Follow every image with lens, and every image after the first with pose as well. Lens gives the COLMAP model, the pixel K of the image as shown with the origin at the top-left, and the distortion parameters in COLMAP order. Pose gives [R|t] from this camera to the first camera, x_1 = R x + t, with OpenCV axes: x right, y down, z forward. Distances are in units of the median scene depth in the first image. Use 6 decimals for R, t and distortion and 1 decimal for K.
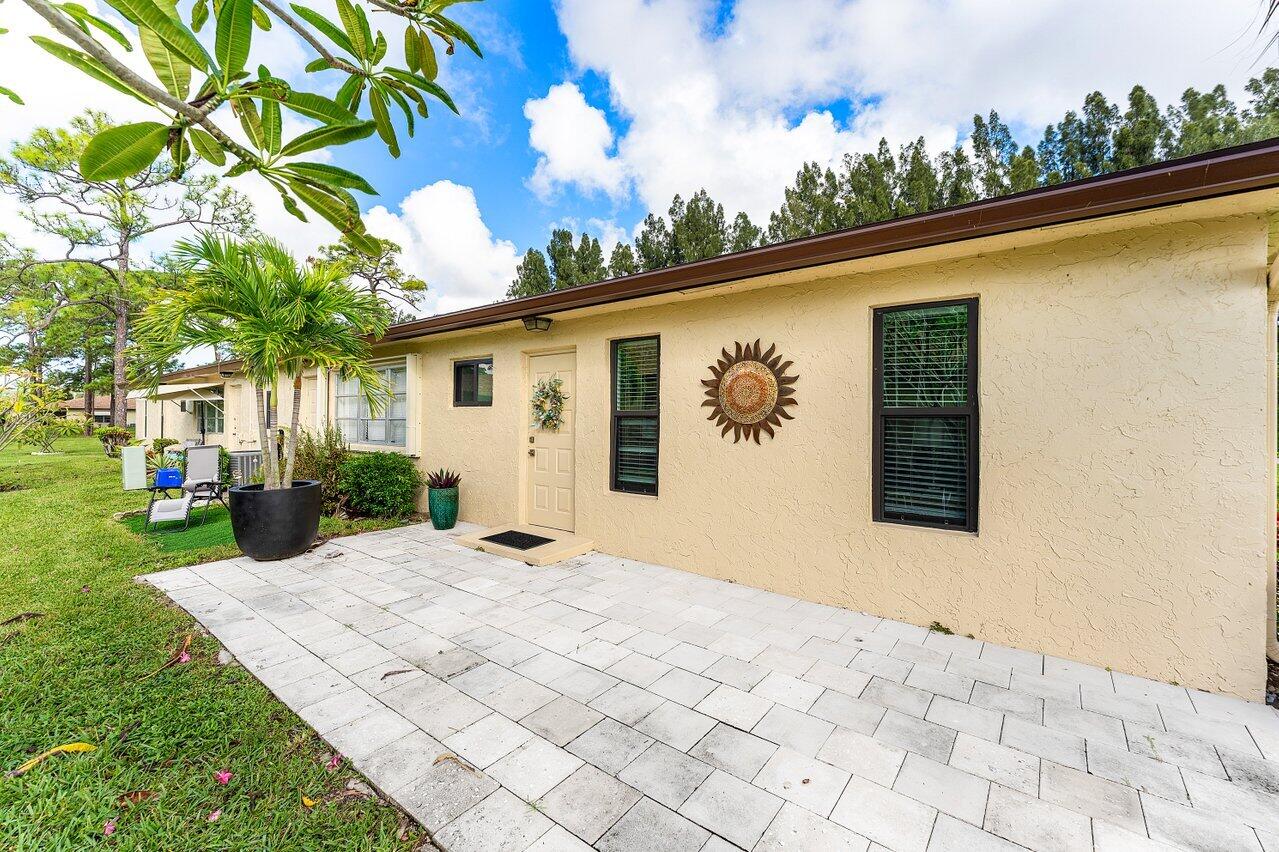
lens RADIAL K [[523.6, 0, 642.7], [0, 523.6, 418.0], [0, 0, 1]] dist [-0.003013, 0.000429]
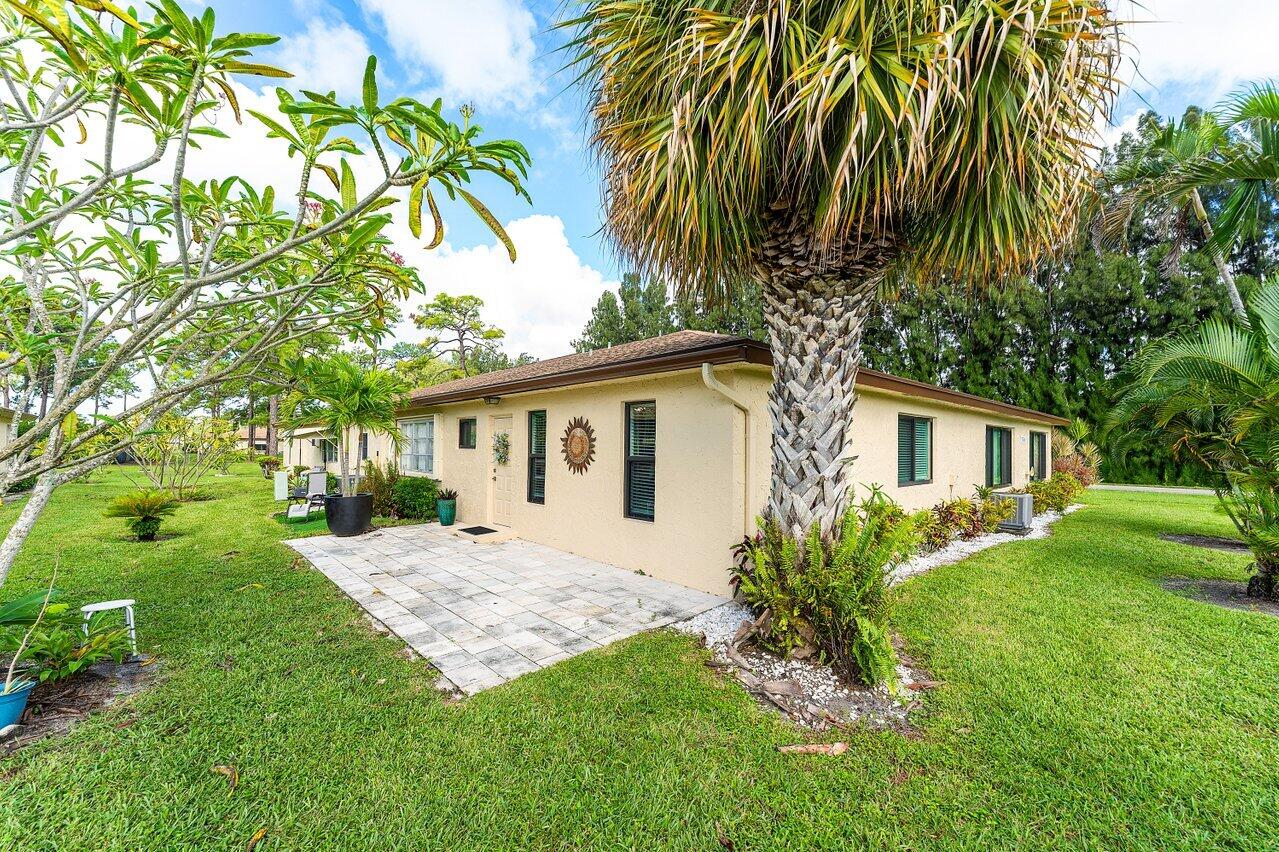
lens RADIAL K [[532.2, 0, 642.4], [0, 532.2, 438.0], [0, 0, 1]] dist [-0.001948, -0.000100]
pose [[0.984039, -0.000411, -0.177952, 0.452223], [-0.002350, 0.999880, -0.015300, -0.029444], [0.177937, 0.015474, 0.983920, -0.452401]]
